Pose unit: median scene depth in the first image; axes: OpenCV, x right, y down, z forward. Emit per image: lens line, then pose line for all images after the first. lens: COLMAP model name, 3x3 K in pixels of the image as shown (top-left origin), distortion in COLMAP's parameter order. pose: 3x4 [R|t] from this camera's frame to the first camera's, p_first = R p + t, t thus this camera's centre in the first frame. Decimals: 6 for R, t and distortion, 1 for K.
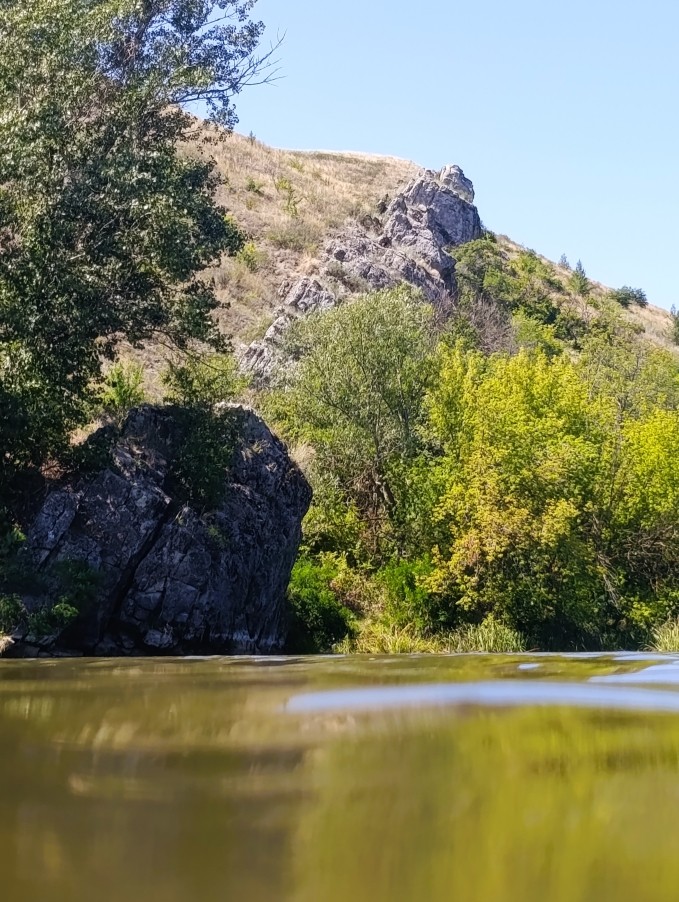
lens RADIAL K [[2110.6, 0, 339.5], [0, 2110.6, 451.0], [0, 0, 1]] dist [0.132357, 0.283164]
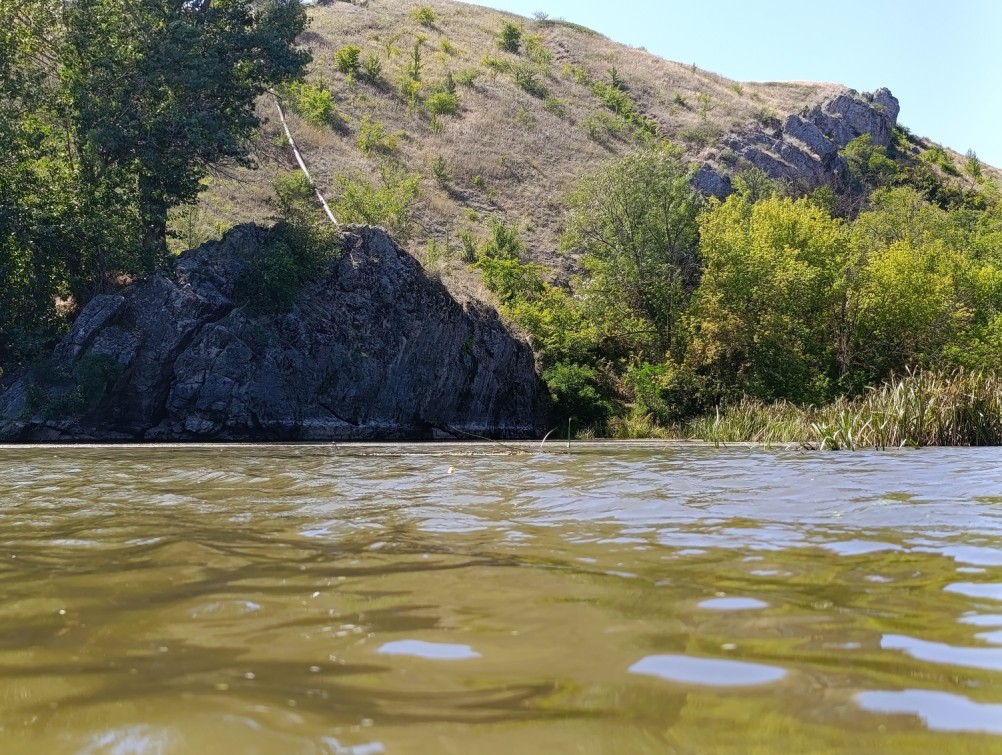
lens RADIAL K [[1365.6, 0, 508.7], [0, 1365.6, 383.0], [0, 0, 1]] dist [0.073120, 0.046319]
pose [[0.969697, -0.002054, -0.244300, 0.136033], [0.016297, 0.998281, 0.056293, 0.015199], [0.243765, -0.058568, 0.968064, 0.178783]]
